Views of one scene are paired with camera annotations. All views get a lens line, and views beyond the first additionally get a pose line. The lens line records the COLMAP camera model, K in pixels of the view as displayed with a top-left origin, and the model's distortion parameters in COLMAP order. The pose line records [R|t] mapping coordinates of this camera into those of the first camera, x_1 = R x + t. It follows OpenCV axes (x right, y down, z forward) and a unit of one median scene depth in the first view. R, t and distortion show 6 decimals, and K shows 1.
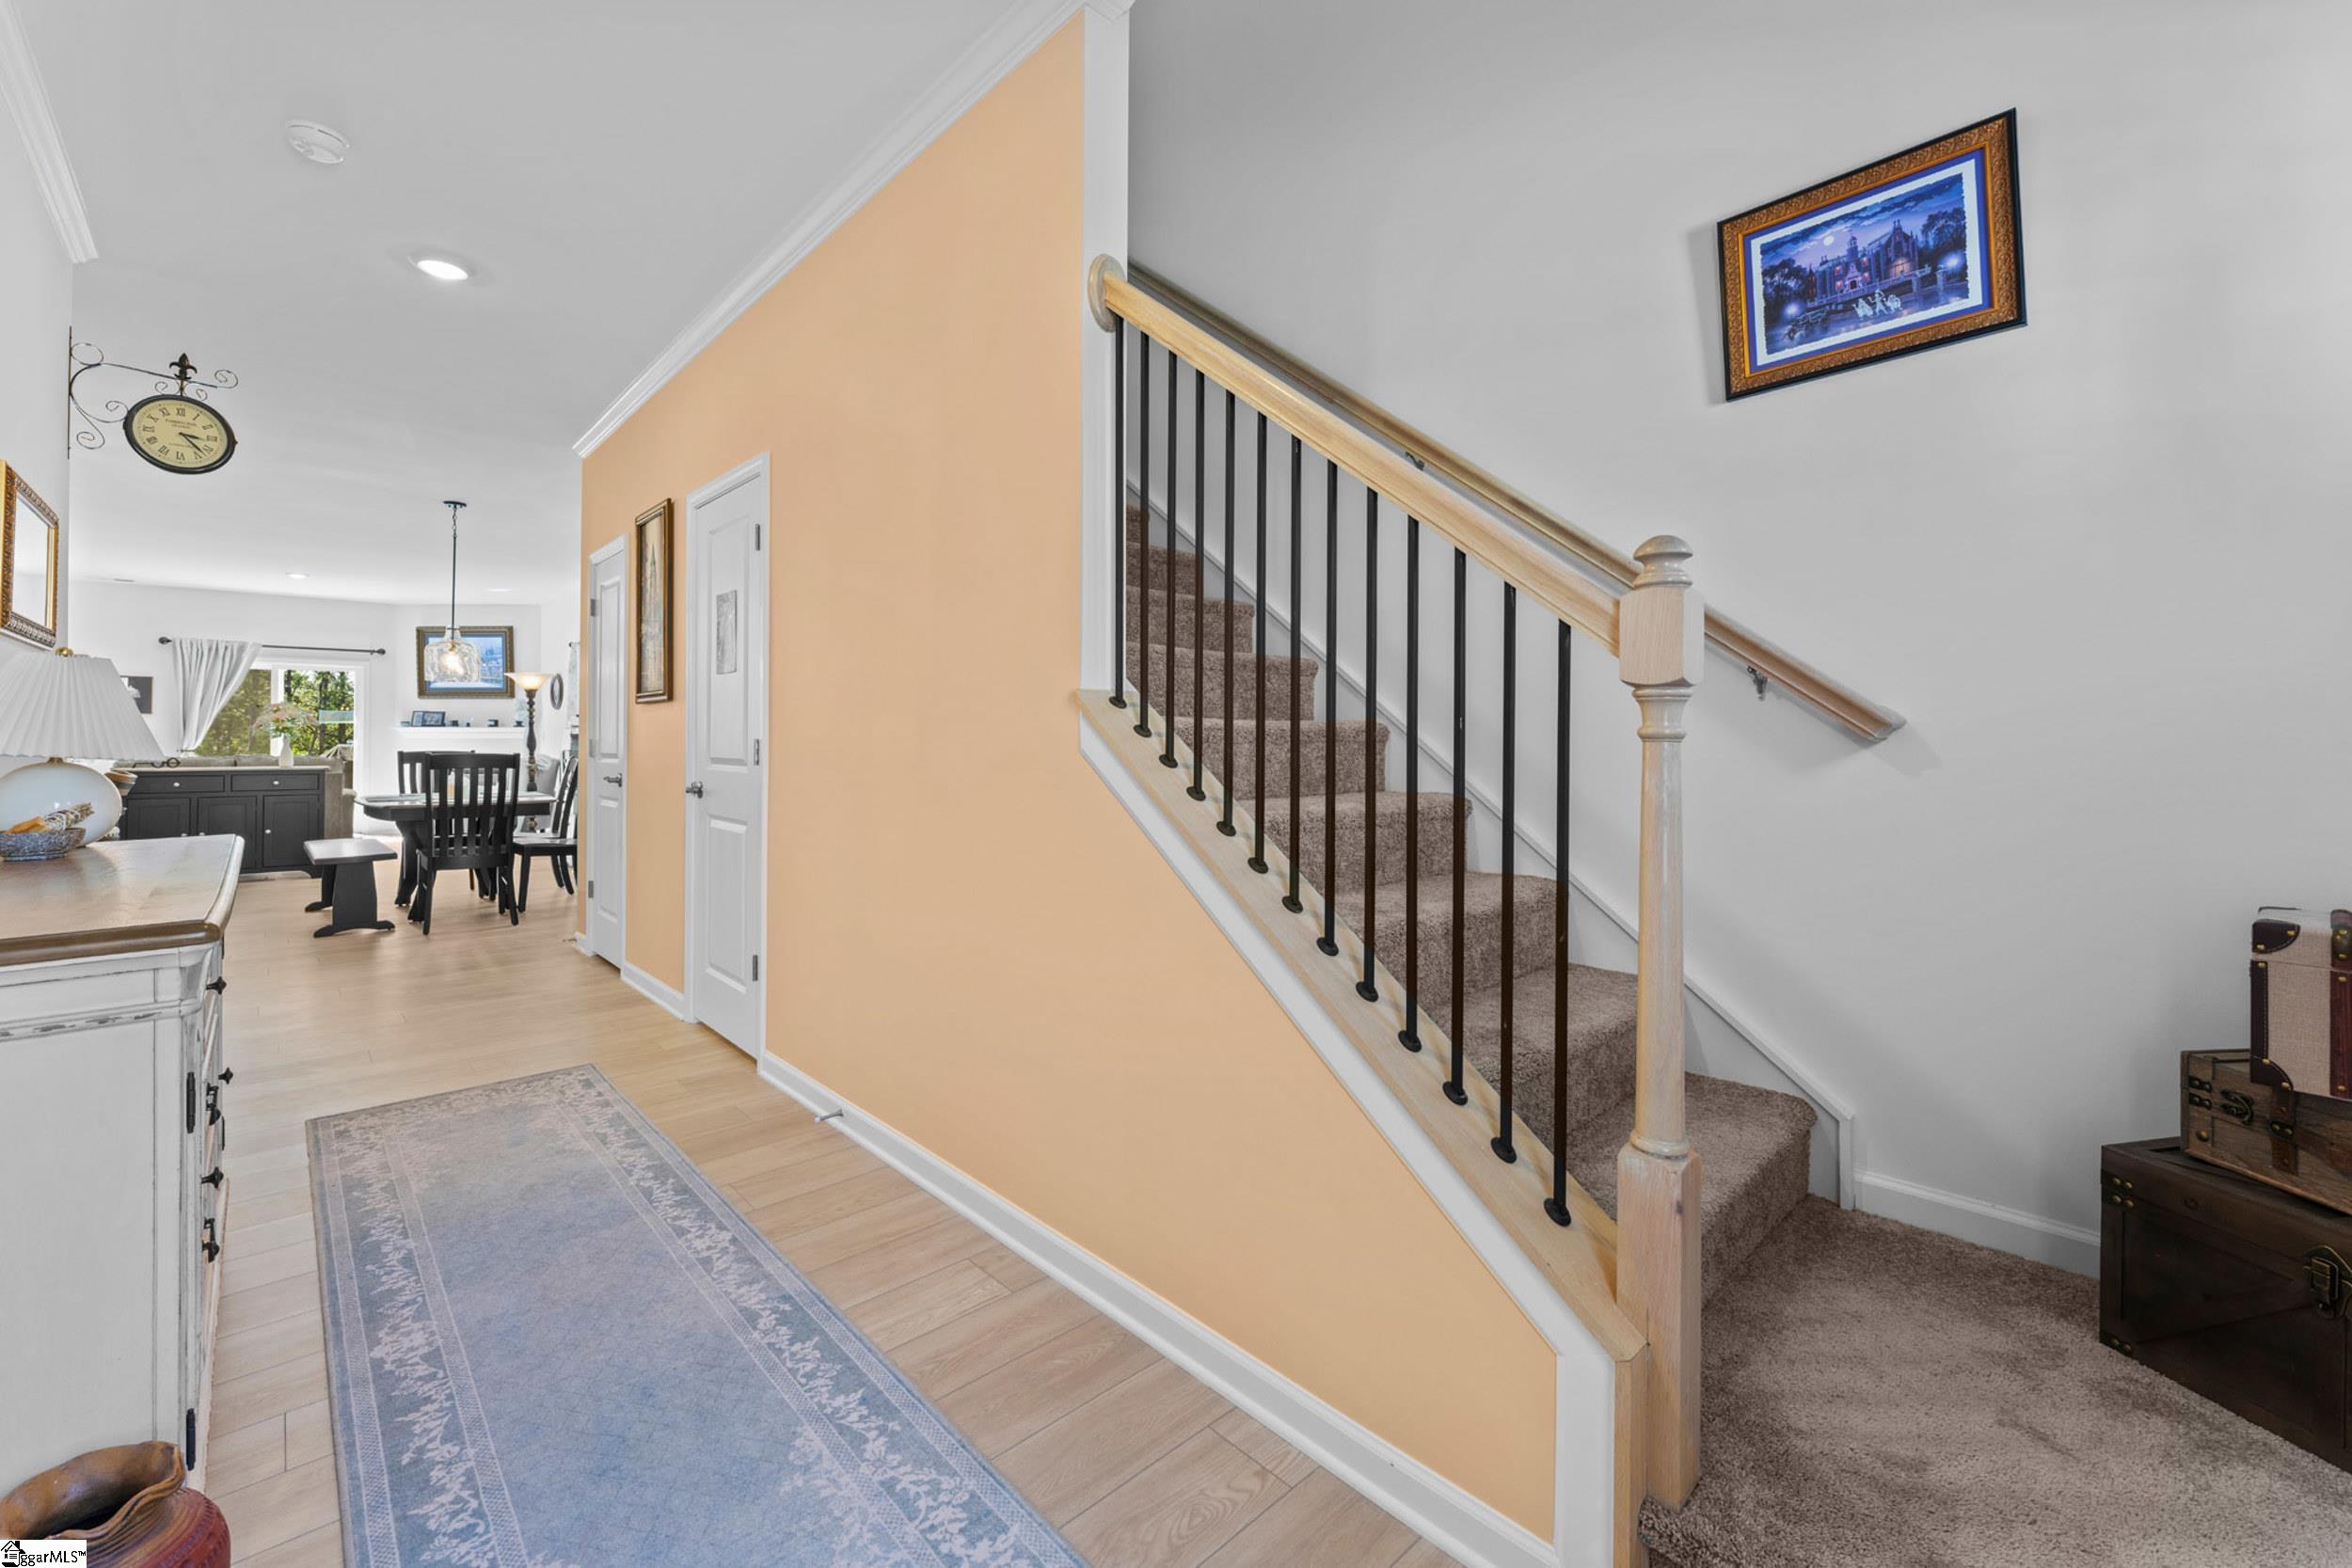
lens RADIAL K [[949.1, 0, 1169.0], [0, 949.1, 738.9], [0, 0, 1]] dist [0.000118, 0.000037]
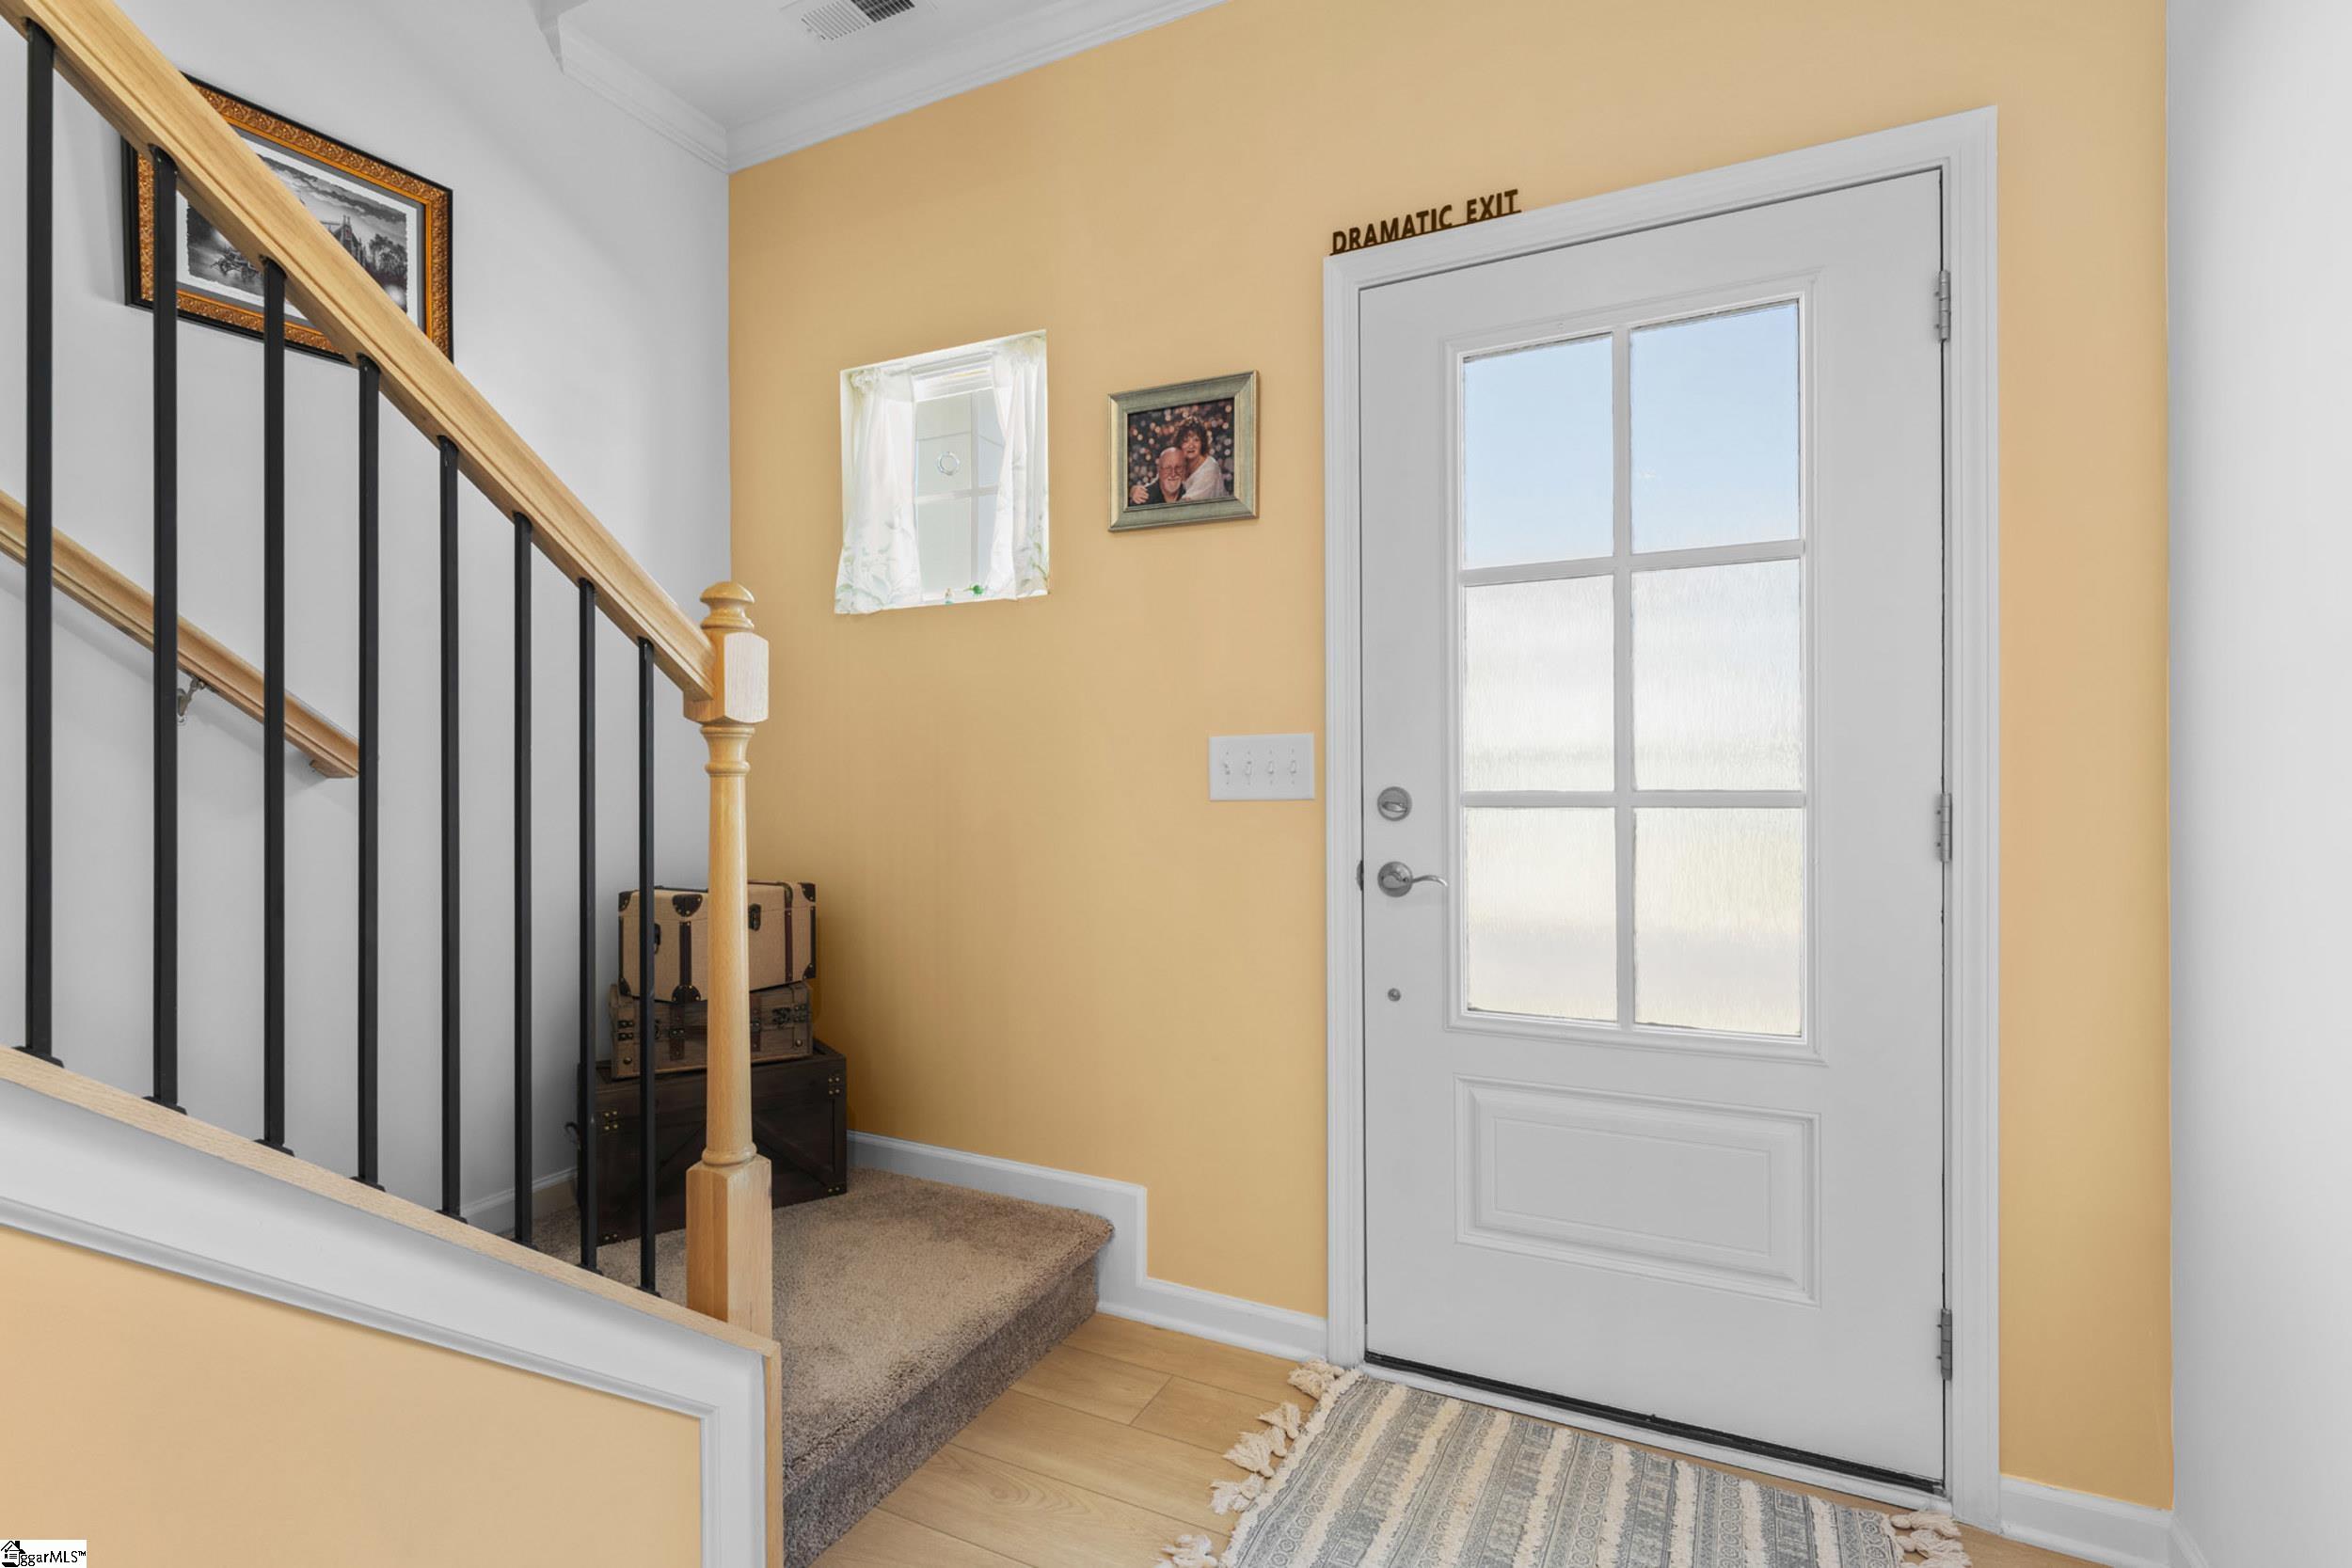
lens RADIAL K [[1111.5, 0, 1177.1], [0, 1111.5, 783.4], [0, 0, 1]] dist [0.000844, 0.000100]
pose [[-0.334352, -0.000396, 0.942448, -0.546947], [-0.000326, 1.000000, 0.000304, 0.005797], [-0.942448, -0.000205, -0.334352, 0.625007]]
